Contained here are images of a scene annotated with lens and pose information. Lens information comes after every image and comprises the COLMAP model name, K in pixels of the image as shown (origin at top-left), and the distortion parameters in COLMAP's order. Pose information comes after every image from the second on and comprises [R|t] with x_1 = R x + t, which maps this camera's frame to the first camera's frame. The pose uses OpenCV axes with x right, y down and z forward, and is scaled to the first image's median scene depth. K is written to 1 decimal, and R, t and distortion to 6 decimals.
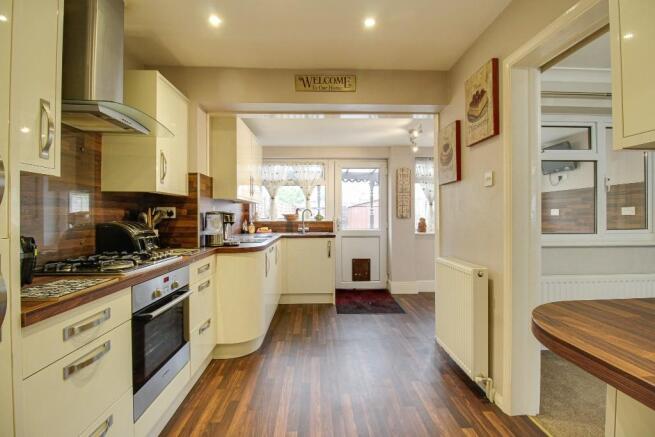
lens RADIAL K [[303.4, 0, 328.1], [0, 303.4, 215.6], [0, 0, 1]] dist [-0.007549, -0.007842]
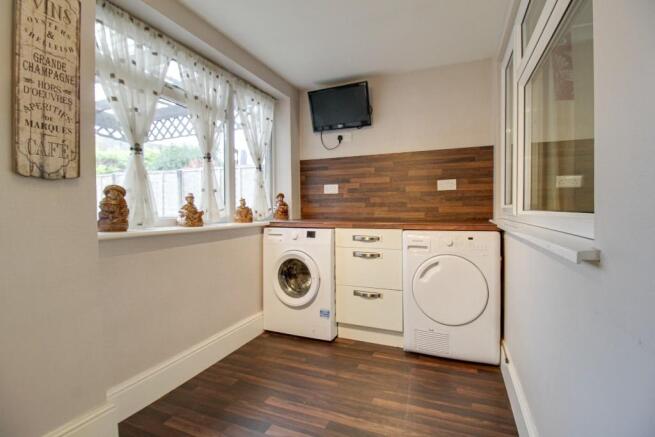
lens RADIAL K [[303.4, 0, 327.0], [0, 303.4, 216.5], [0, 0, 1]] dist [-0.007549, -0.007842]
pose [[0.410501, -0.019655, 0.911648, 0.212720], [0.005408, 0.999803, 0.019120, 0.063815], [-0.911844, -0.002918, 0.410526, 1.237802]]
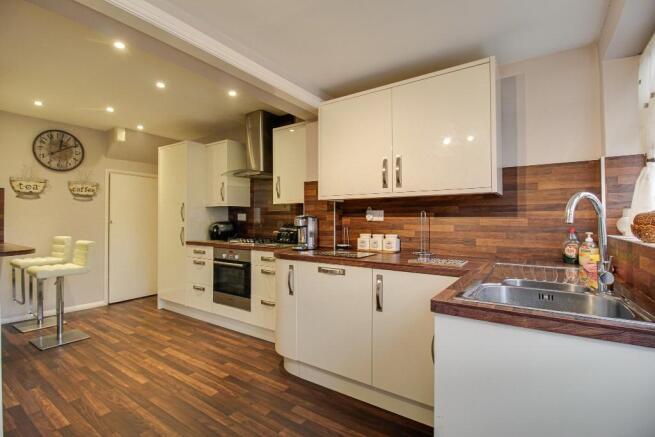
lens RADIAL K [[303.4, 0, 330.2], [0, 303.4, 219.5], [0, 0, 1]] dist [-0.007549, -0.007842]
pose [[-0.588438, 0.002534, -0.808539, 0.423104], [-0.001516, 0.999990, 0.004237, -0.003235], [0.808541, 0.003719, -0.588428, 1.698294]]
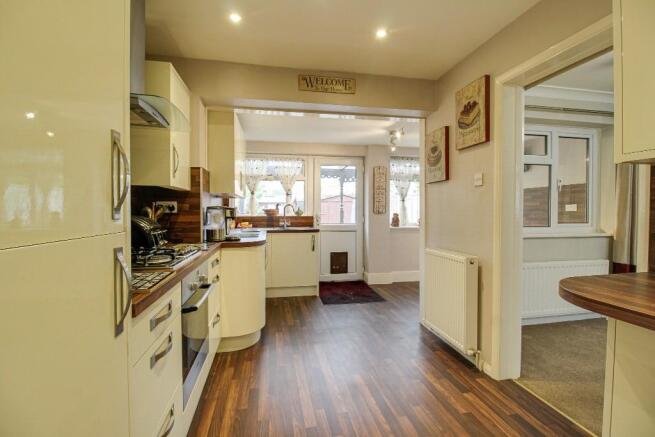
lens RADIAL K [[303.4, 0, 327.0], [0, 303.4, 215.7], [0, 0, 1]] dist [-0.007549, -0.007842]
pose [[0.988946, 0.000805, 0.148274, -0.162998], [-0.003132, 0.999876, 0.015462, 0.000757], [-0.148243, -0.015756, 0.988825, -0.043793]]
